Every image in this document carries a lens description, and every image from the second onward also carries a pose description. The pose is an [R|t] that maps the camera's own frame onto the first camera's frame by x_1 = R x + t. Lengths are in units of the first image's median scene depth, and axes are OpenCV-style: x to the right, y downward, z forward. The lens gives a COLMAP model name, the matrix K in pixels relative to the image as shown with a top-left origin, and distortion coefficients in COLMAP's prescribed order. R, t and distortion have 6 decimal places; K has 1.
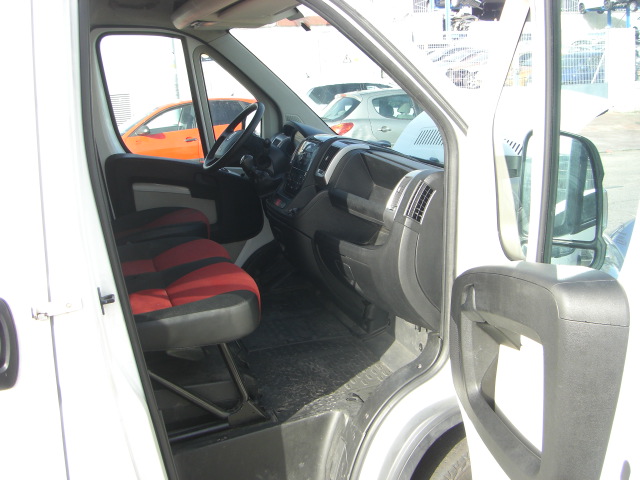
lens RADIAL K [[717.1, 0, 314.5], [0, 717.1, 239.8], [0, 0, 1]] dist [-0.147081, 0.000000]
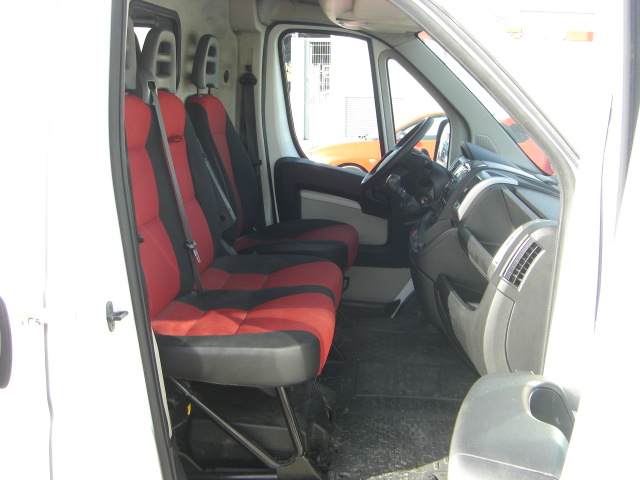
lens RADIAL K [[717.1, 0, 323.2], [0, 717.1, 241.4], [0, 0, 1]] dist [-0.147081, 0.000000]
pose [[0.916099, 0.145052, -0.373795, 0.201887], [-0.149277, 0.988635, 0.017793, -0.048643], [0.372128, 0.039499, 0.927341, 0.187421]]
